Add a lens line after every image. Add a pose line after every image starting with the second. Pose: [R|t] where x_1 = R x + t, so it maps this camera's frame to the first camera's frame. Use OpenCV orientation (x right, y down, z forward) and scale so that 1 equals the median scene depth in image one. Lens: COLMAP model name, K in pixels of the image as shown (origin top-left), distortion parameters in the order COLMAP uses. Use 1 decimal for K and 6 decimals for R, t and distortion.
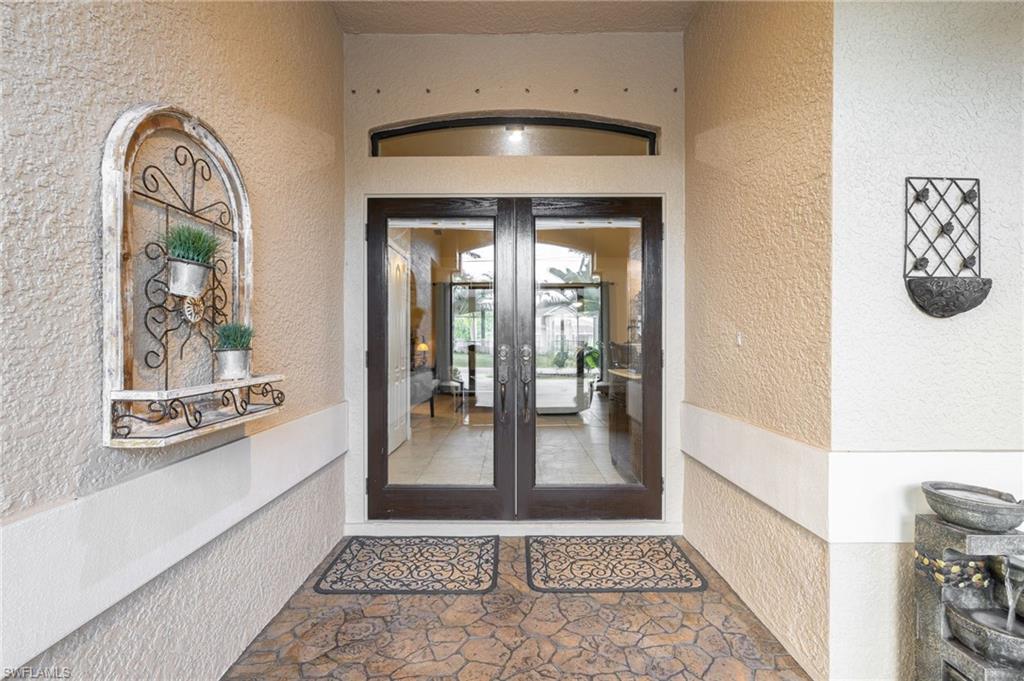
lens RADIAL K [[442.7, 0, 511.7], [0, 442.7, 342.2], [0, 0, 1]] dist [0.001807, -0.000443]
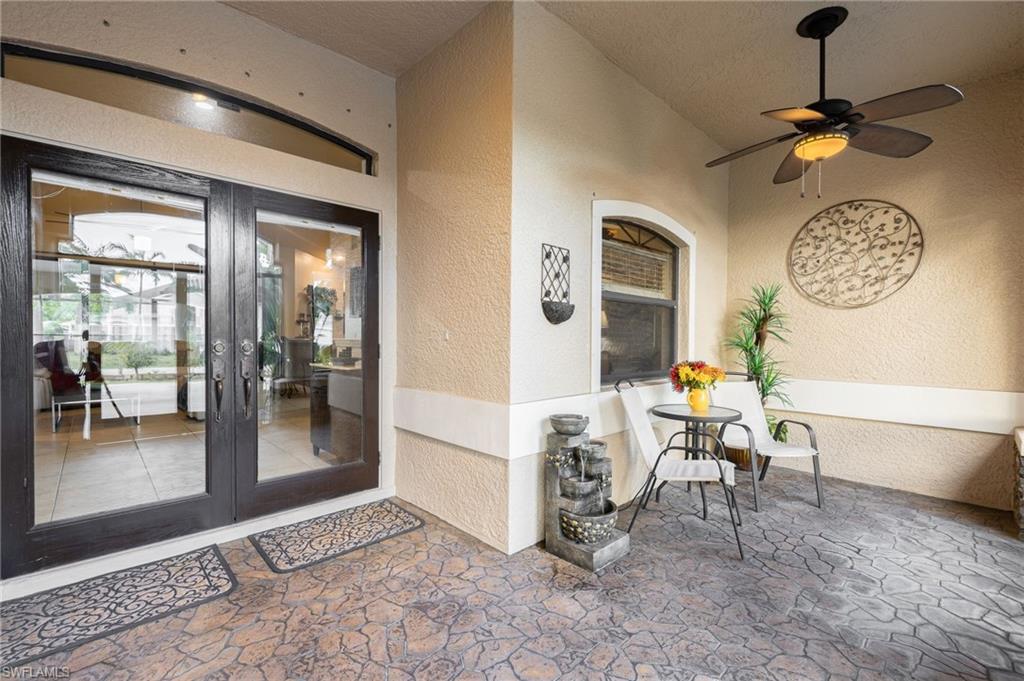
lens RADIAL K [[449.9, 0, 514.5], [0, 449.9, 343.5], [0, 0, 1]] dist [0.002904, 0.000019]
pose [[0.721341, -0.005273, 0.692560, -0.271448], [-0.004739, 0.999910, 0.012549, 0.000446], [-0.692564, -0.012334, 0.721251, -0.133662]]
